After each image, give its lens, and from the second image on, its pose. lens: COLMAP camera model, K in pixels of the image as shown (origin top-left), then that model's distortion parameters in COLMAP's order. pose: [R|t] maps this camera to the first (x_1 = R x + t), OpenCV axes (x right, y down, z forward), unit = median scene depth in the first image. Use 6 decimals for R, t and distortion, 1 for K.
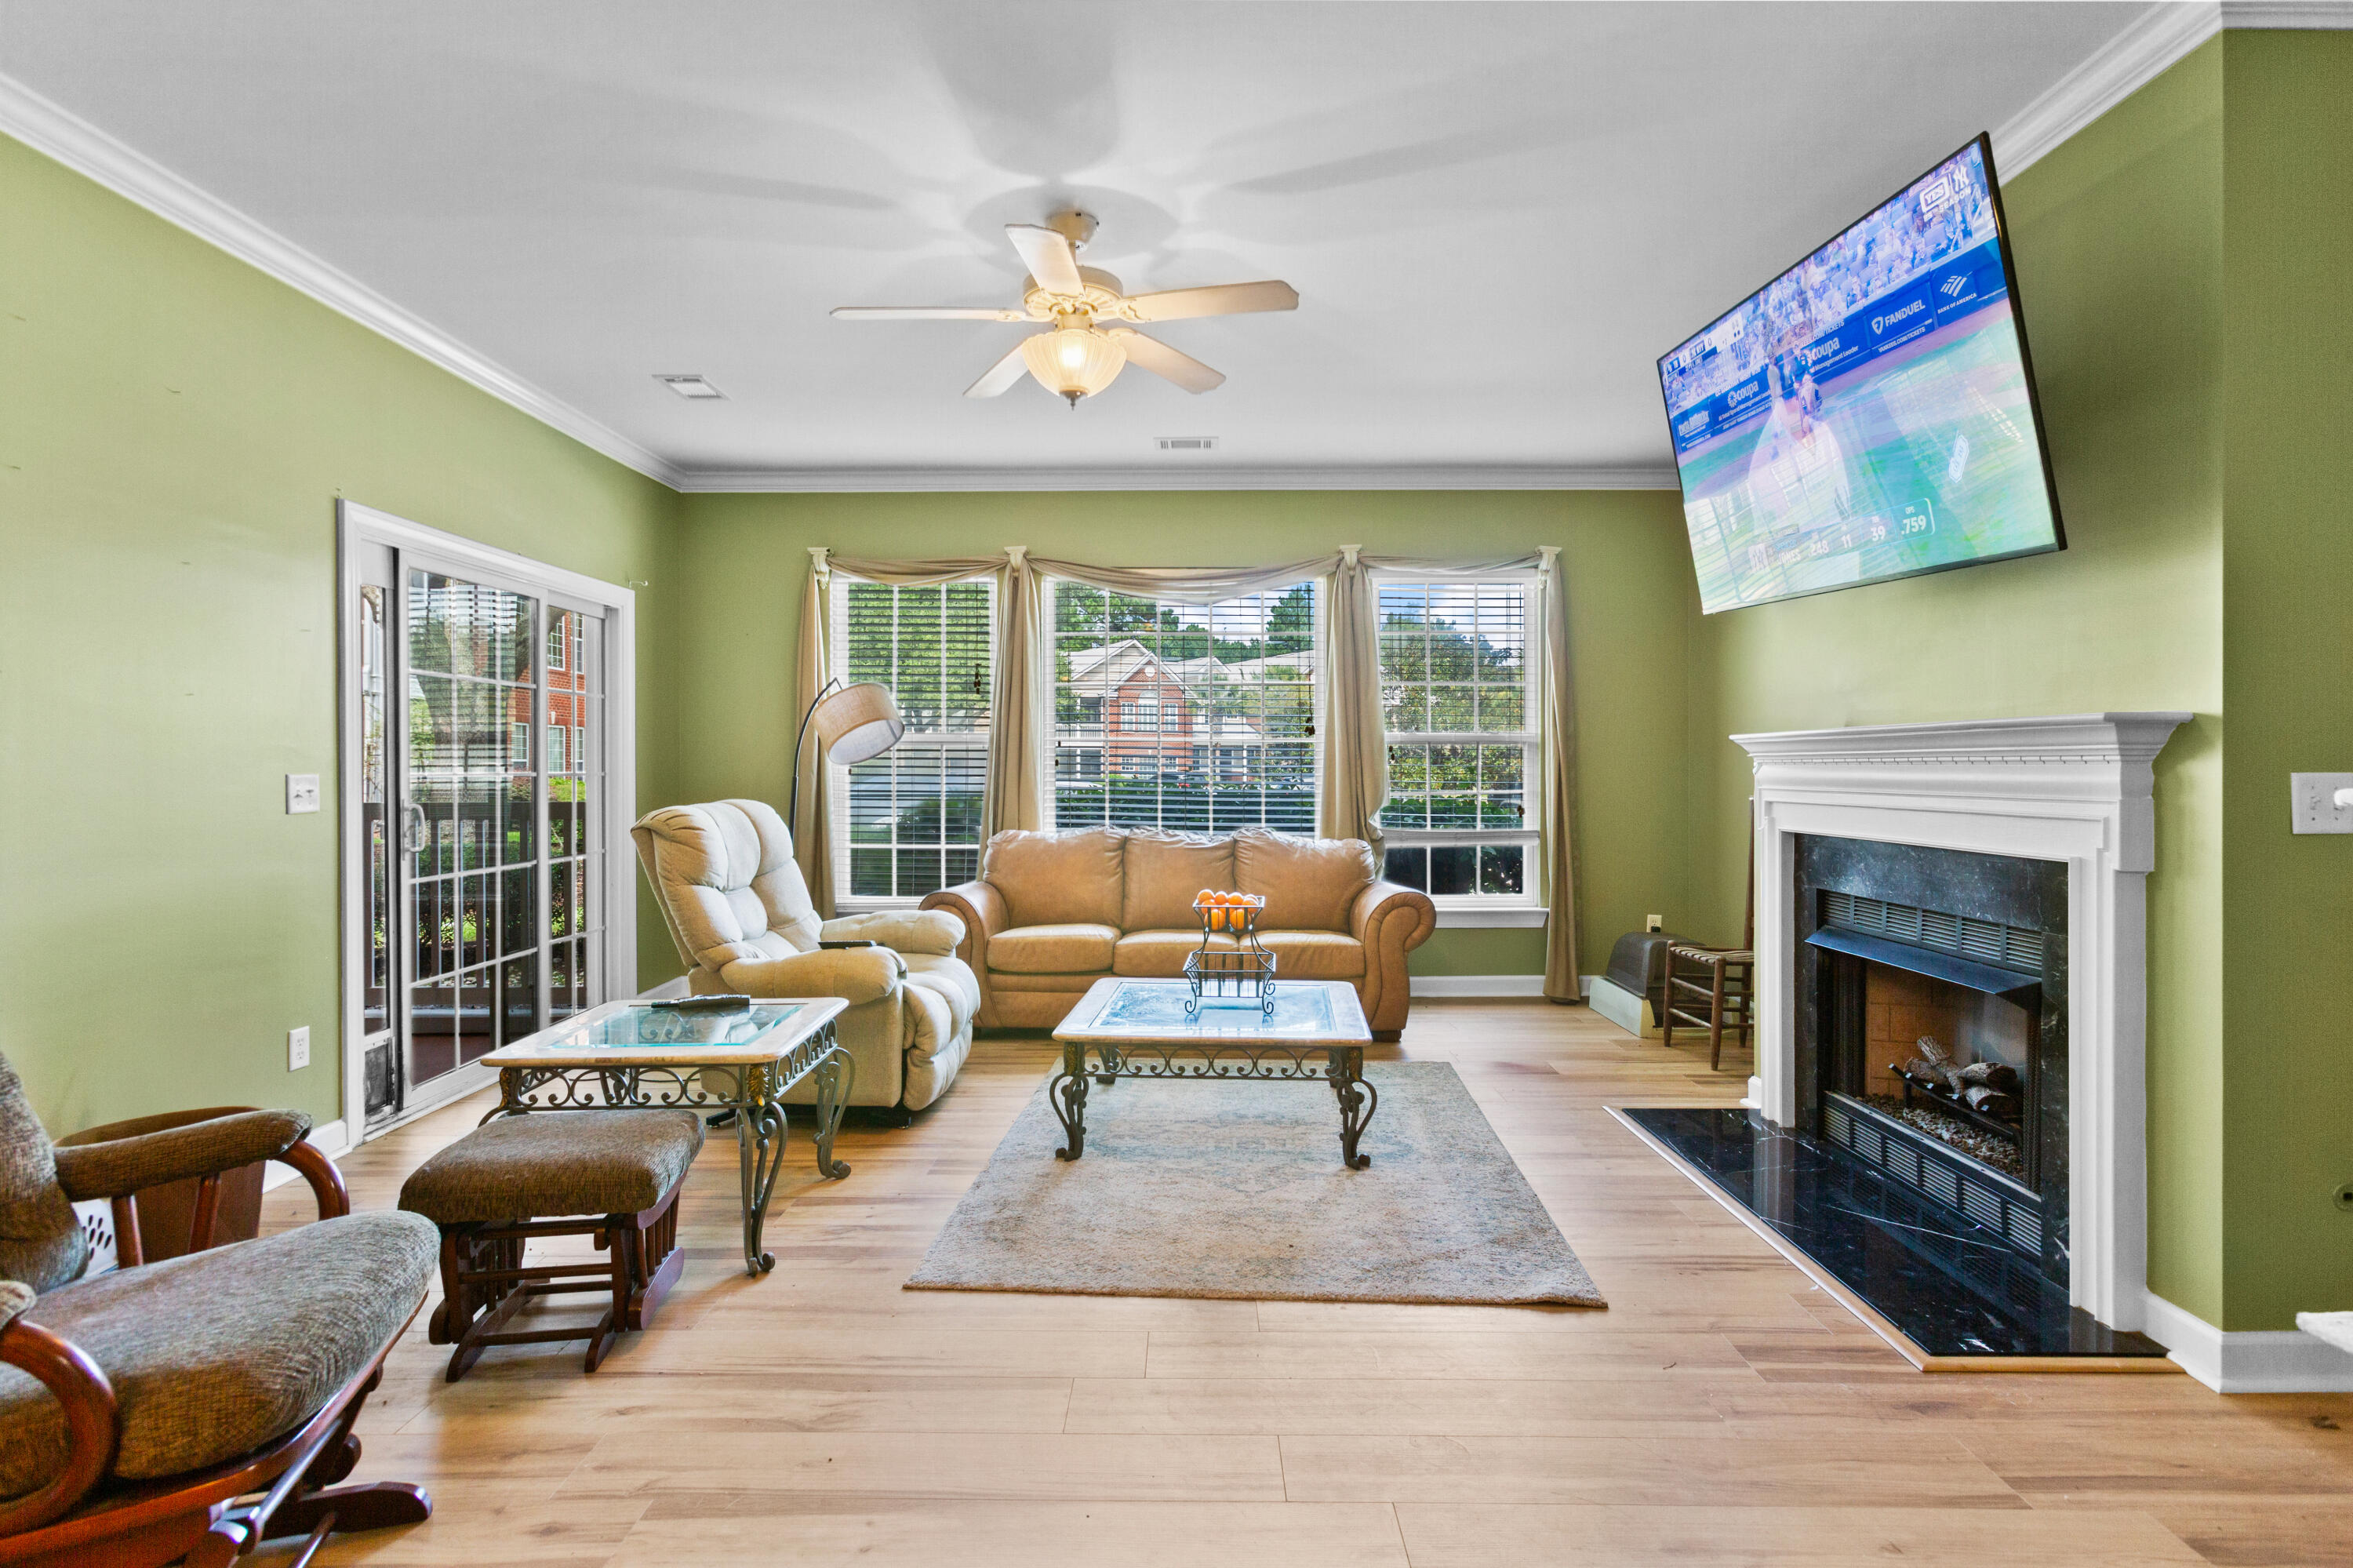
lens RADIAL K [[1168.0, 0, 1179.4], [0, 1168.0, 766.8], [0, 0, 1]] dist [0.004748, 0.005722]
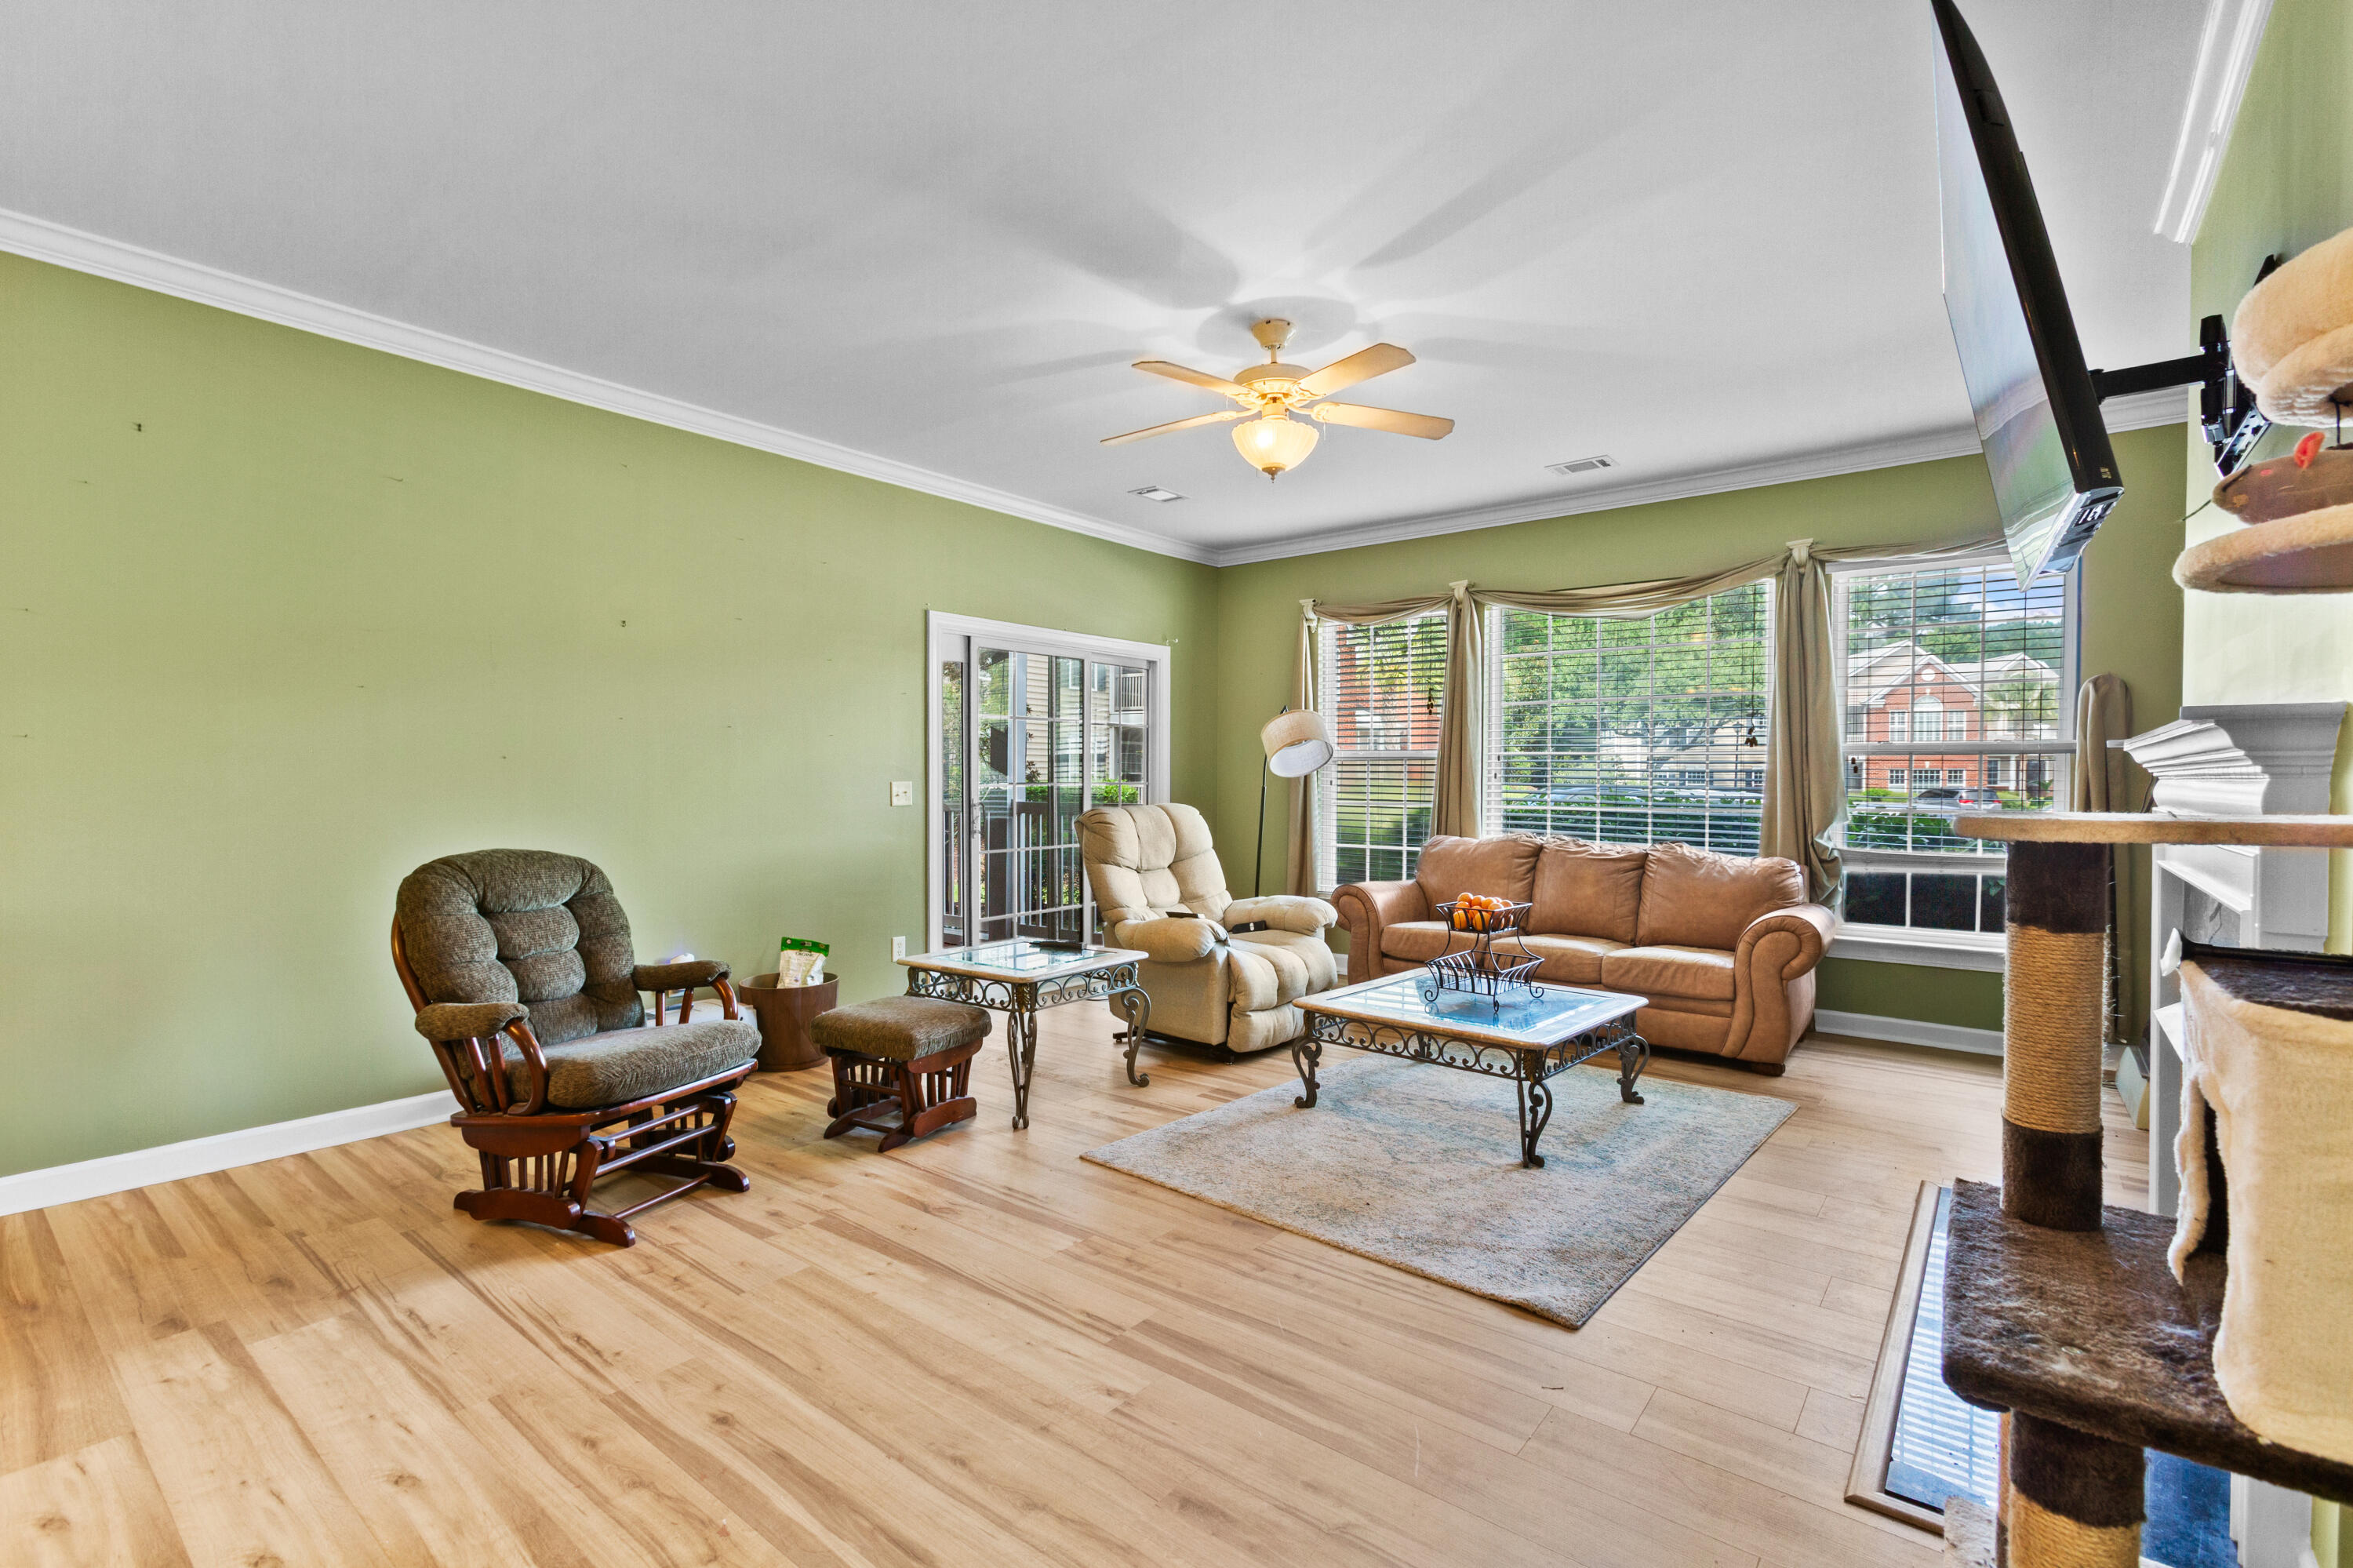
lens RADIAL K [[1057.3, 0, 1173.7], [0, 1057.3, 792.8], [0, 0, 1]] dist [-0.011003, 0.002773]
pose [[0.790491, 0.012086, -0.612355, 0.418707], [-0.003961, 0.999885, 0.014622, -0.001043], [0.612461, -0.009133, 0.790448, 0.061764]]
